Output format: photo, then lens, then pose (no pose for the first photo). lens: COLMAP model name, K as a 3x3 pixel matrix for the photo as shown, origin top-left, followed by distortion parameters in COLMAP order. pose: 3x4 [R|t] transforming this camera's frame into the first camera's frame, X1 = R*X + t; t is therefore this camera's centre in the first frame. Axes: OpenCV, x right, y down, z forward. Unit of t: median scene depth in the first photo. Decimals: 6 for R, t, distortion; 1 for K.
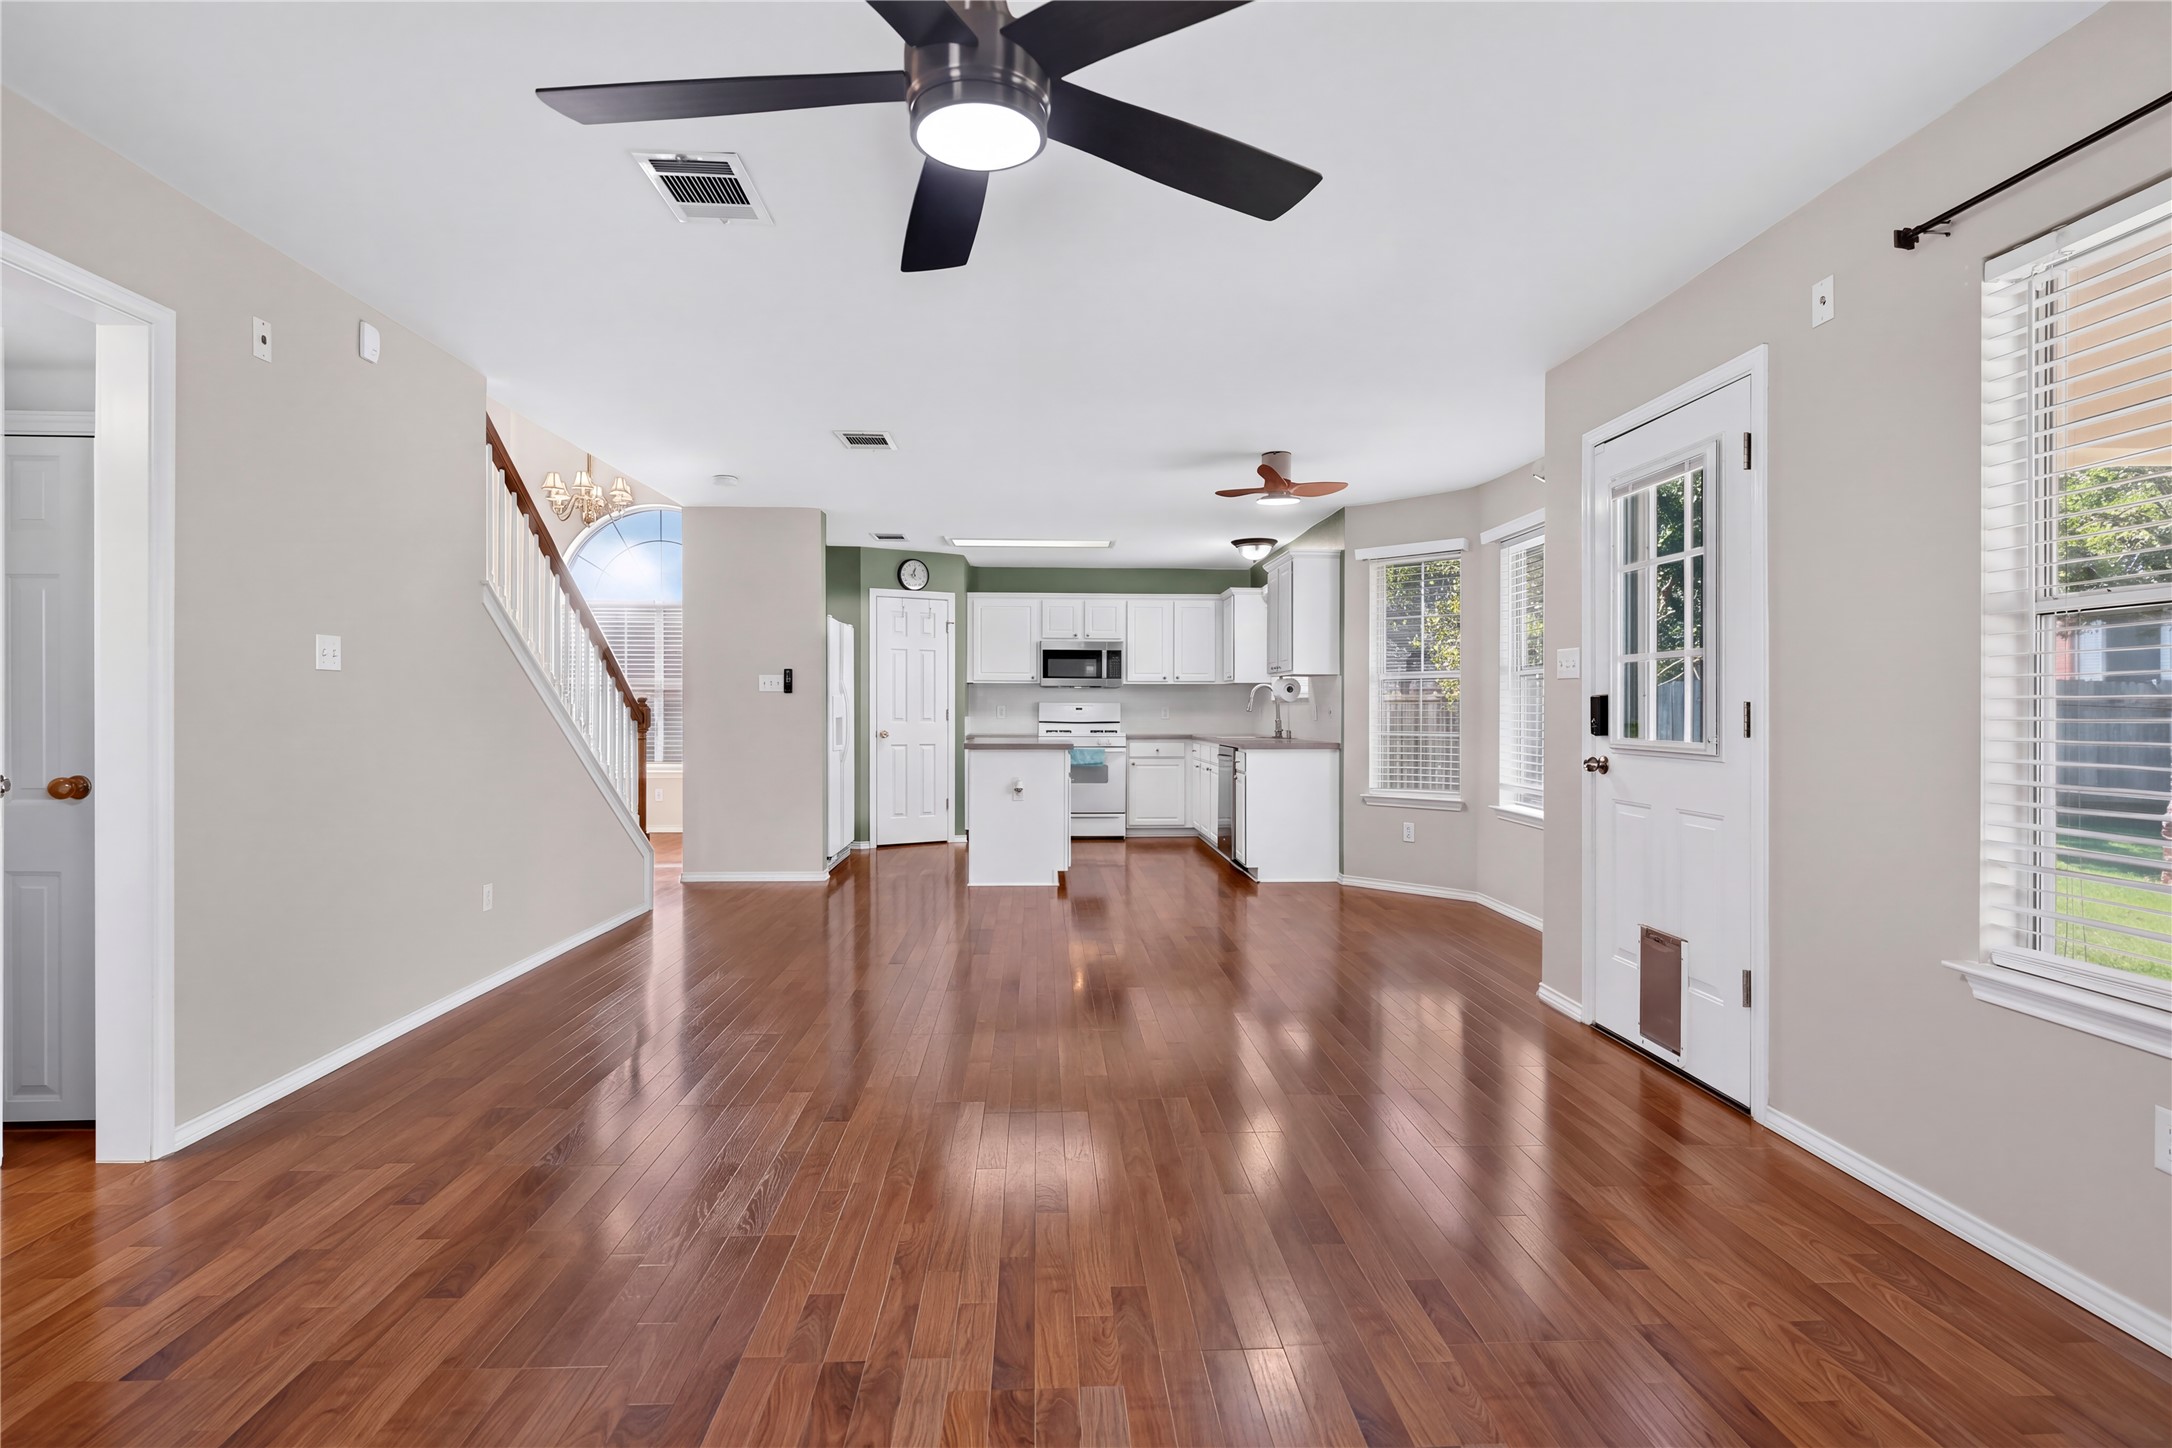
lens RADIAL K [[1048.5, 0, 1085.0], [0, 1048.5, 712.9], [0, 0, 1]] dist [0.003051, -0.001347]
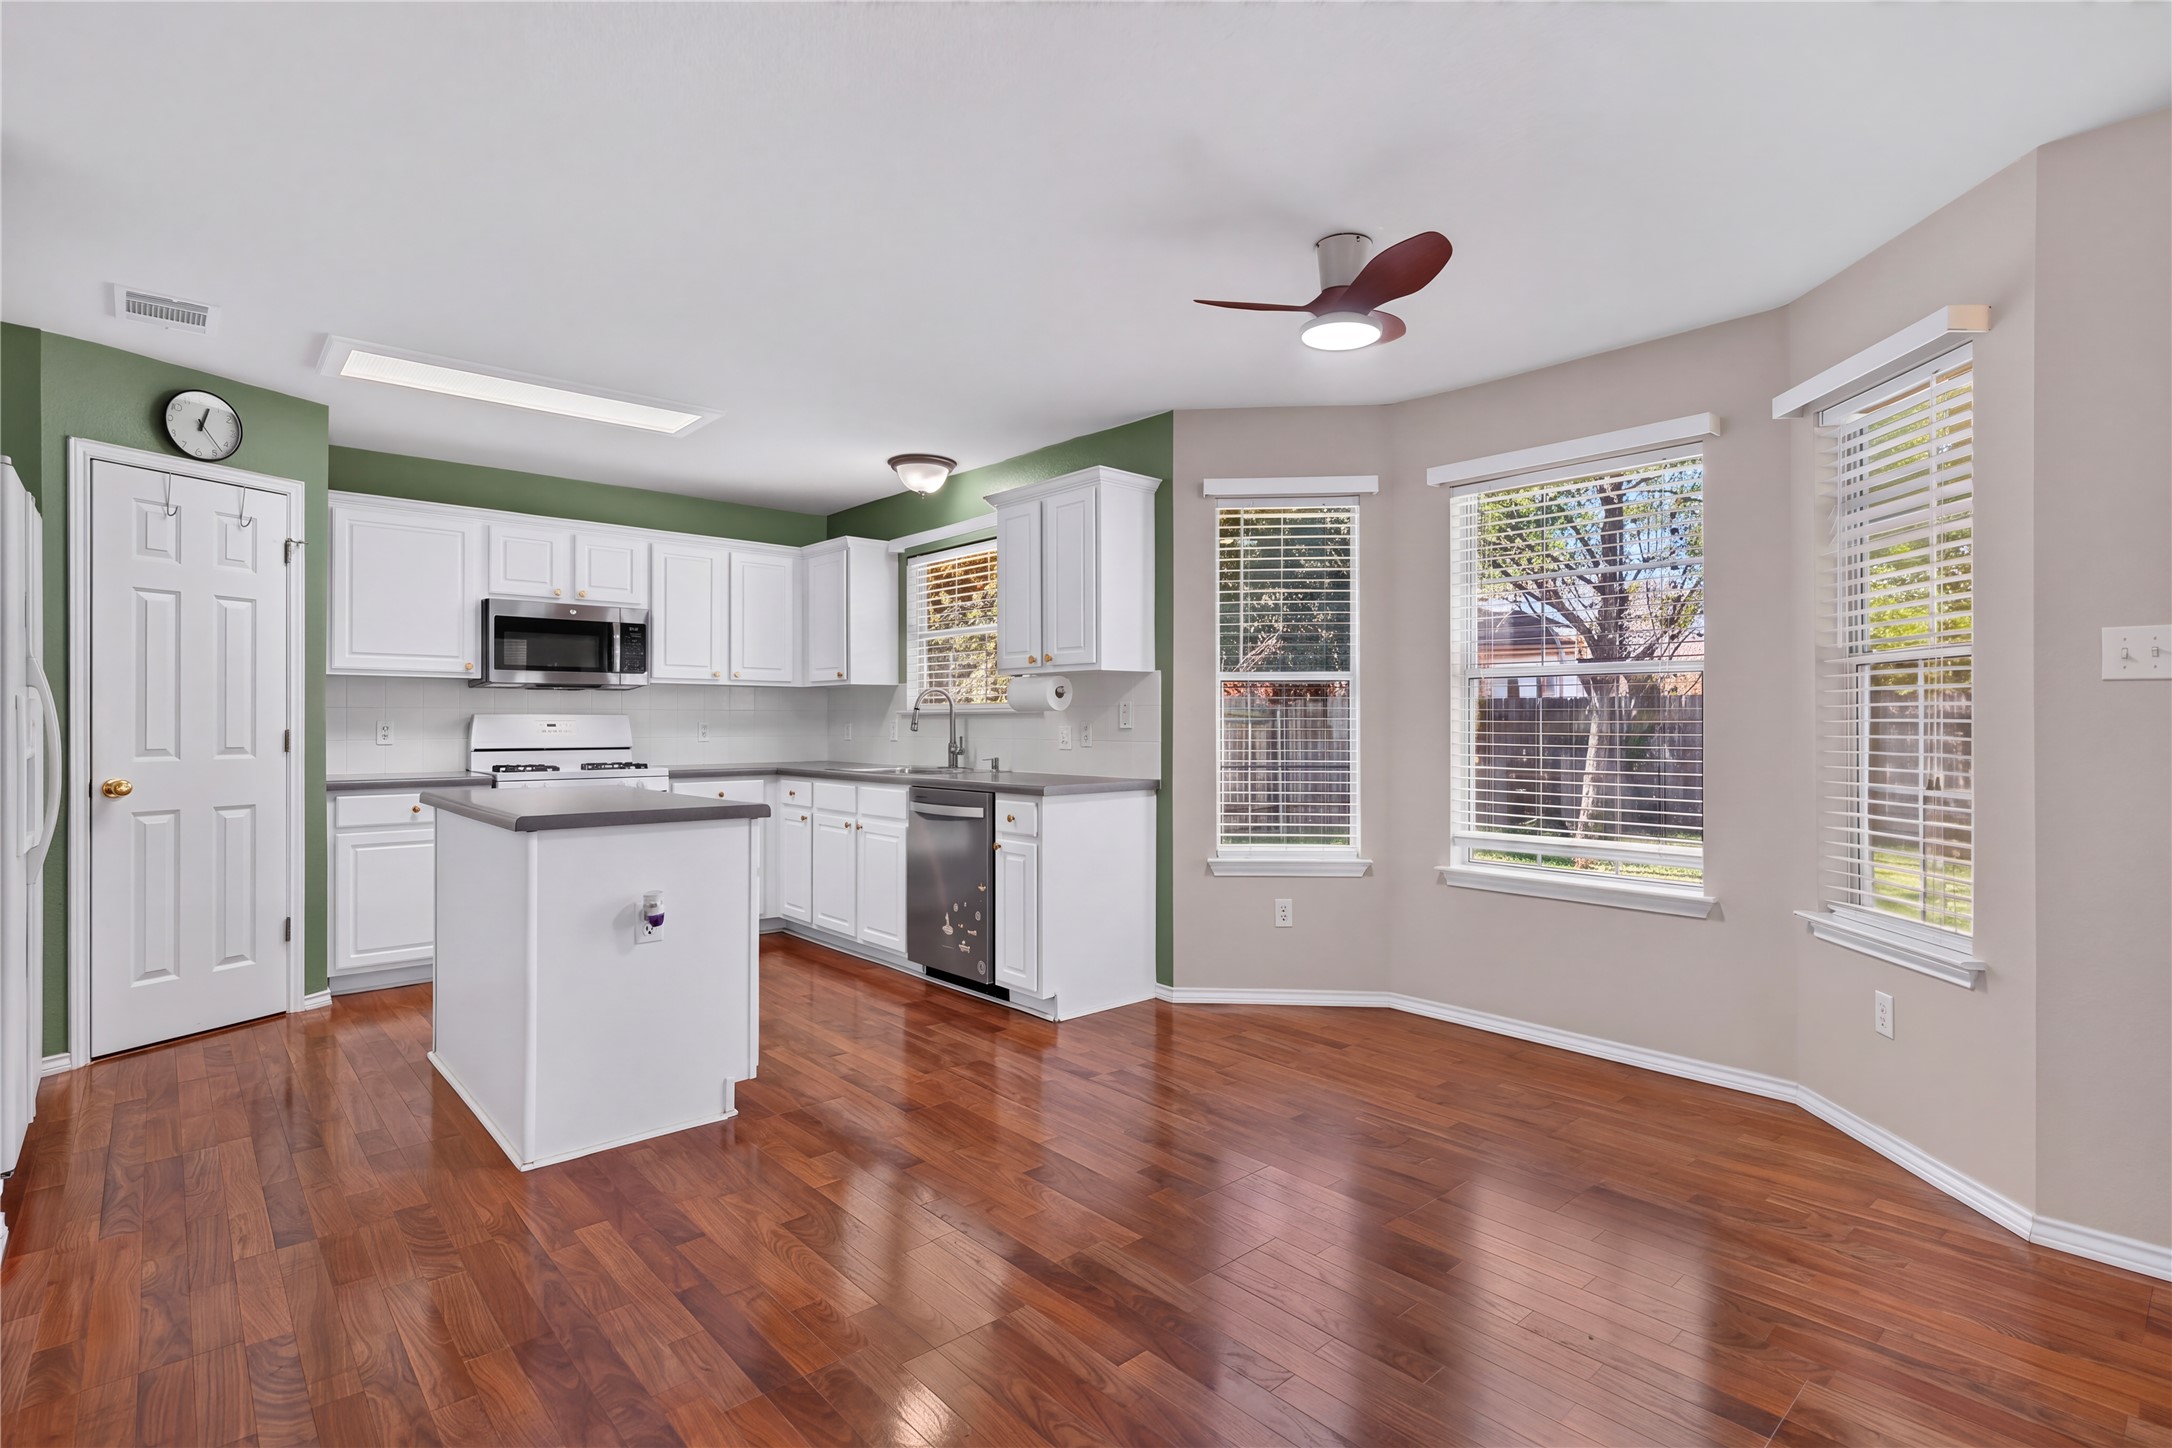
lens RADIAL K [[1048.5, 0, 1074.2], [0, 1048.5, 717.9], [0, 0, 1]] dist [0.003051, -0.001347]
pose [[0.779957, -0.000348, 0.625833, -0.151058], [0.004279, 0.999979, -0.004777, -0.004652], [-0.625819, 0.006403, 0.779942, 0.419121]]
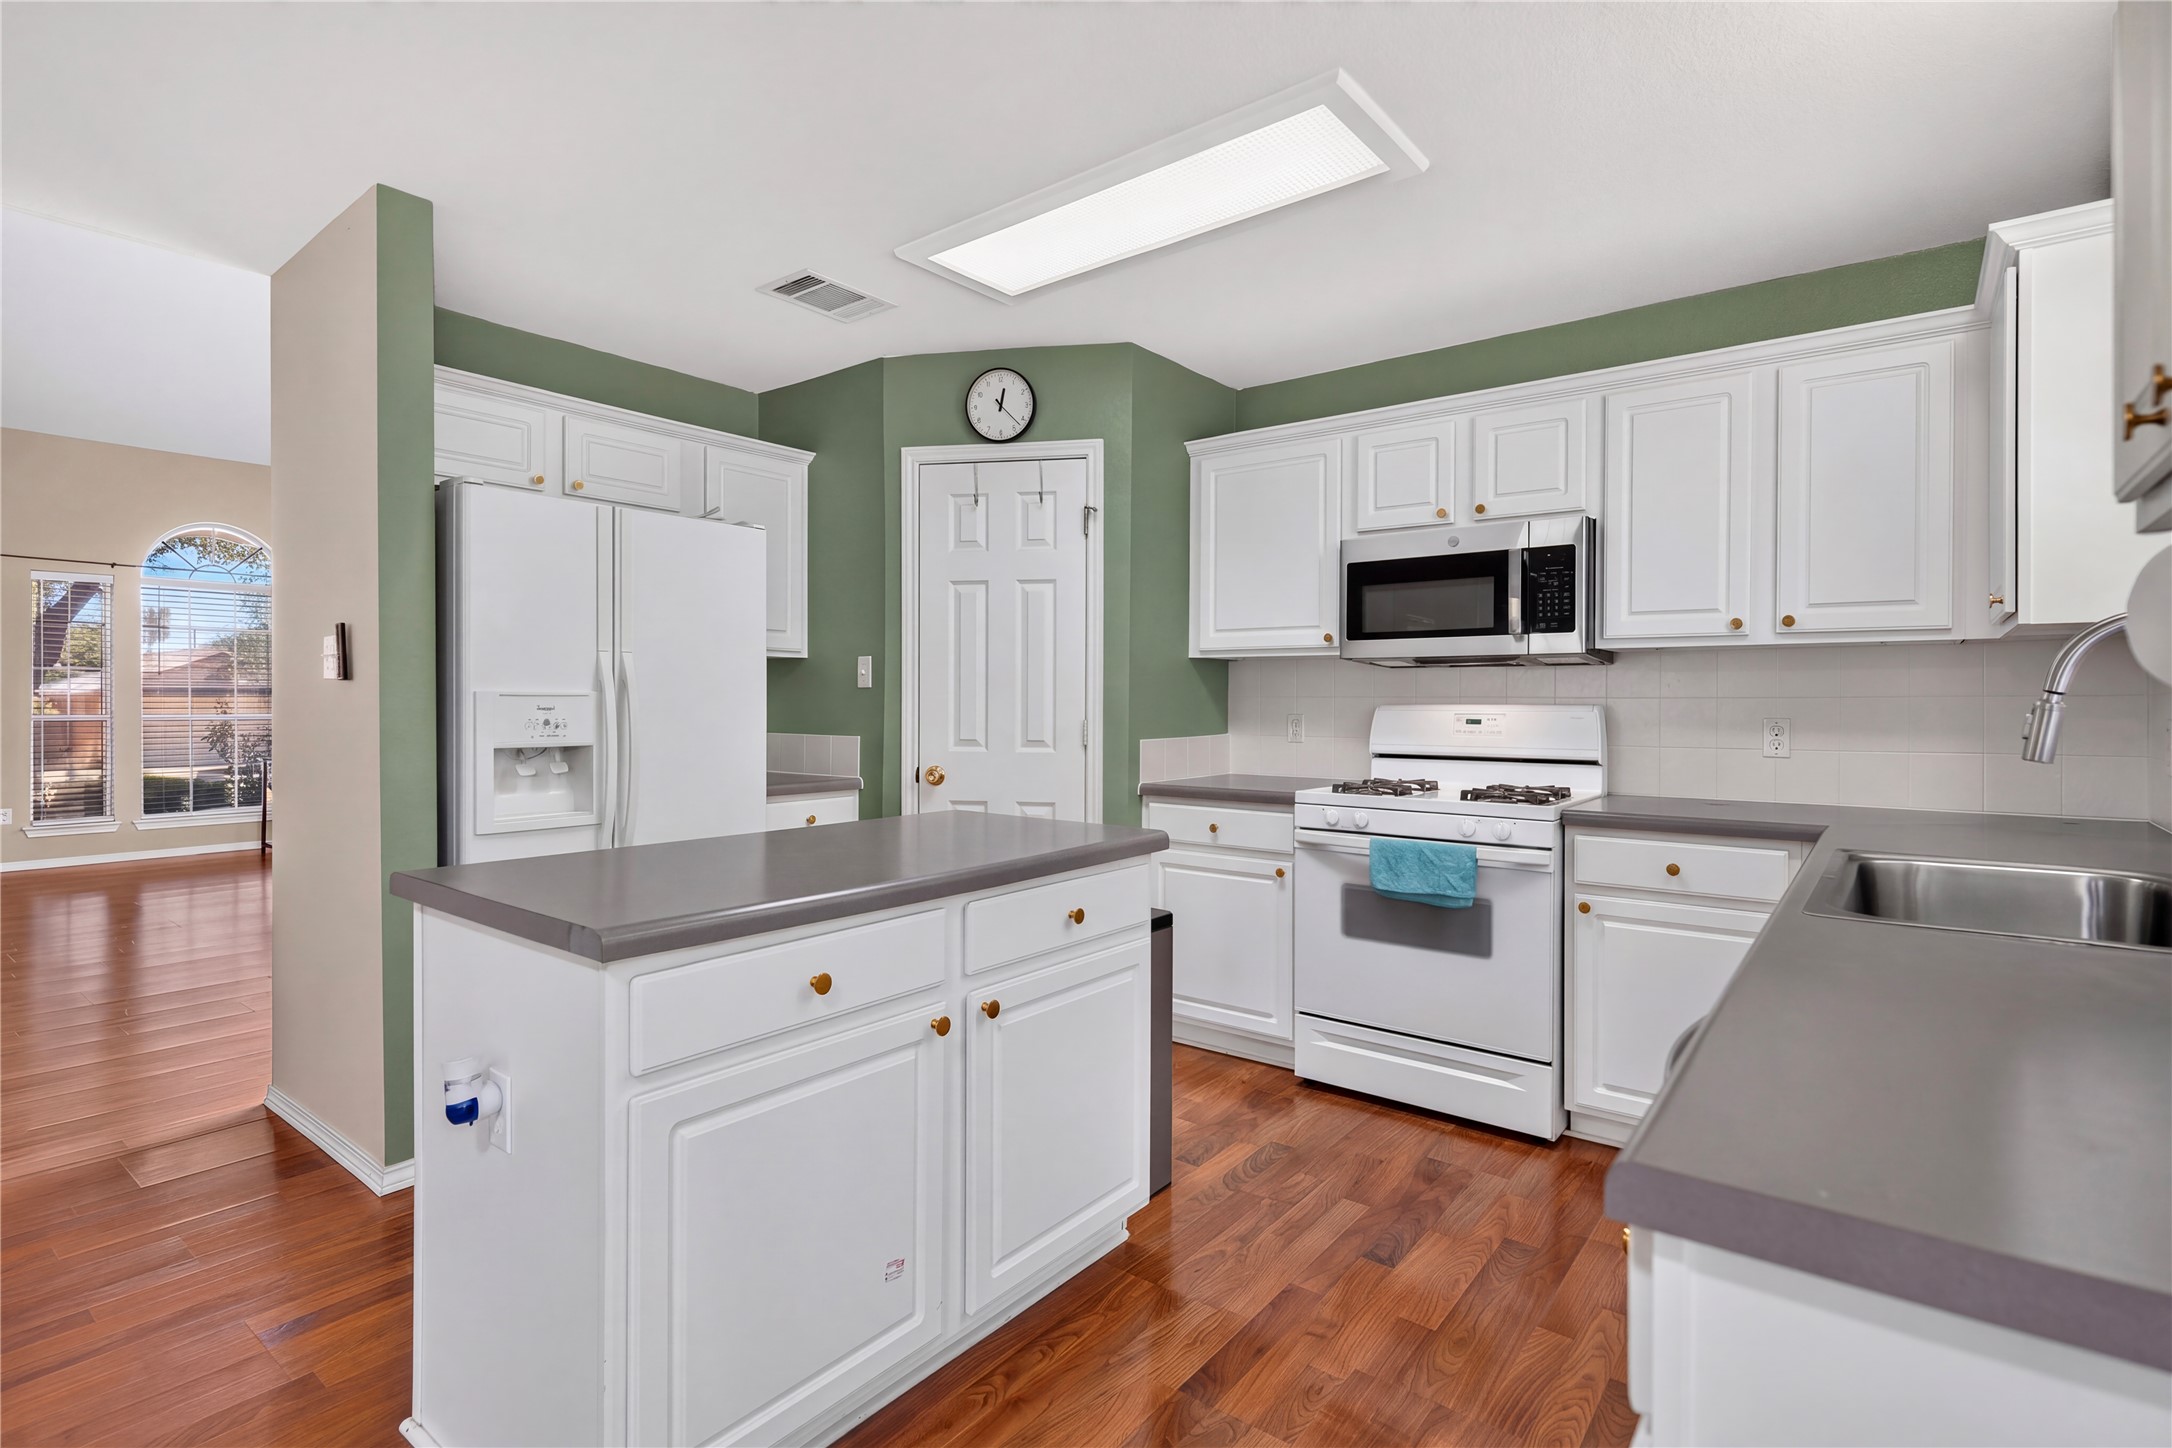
lens RADIAL K [[1048.5, 0, 1074.8], [0, 1048.5, 708.5], [0, 0, 1]] dist [0.003051, -0.001347]
pose [[0.750187, 0.005170, -0.661205, 0.140263], [-0.007225, 0.999974, -0.000378, -0.008345], [0.661186, 0.005060, 0.750205, 0.690112]]
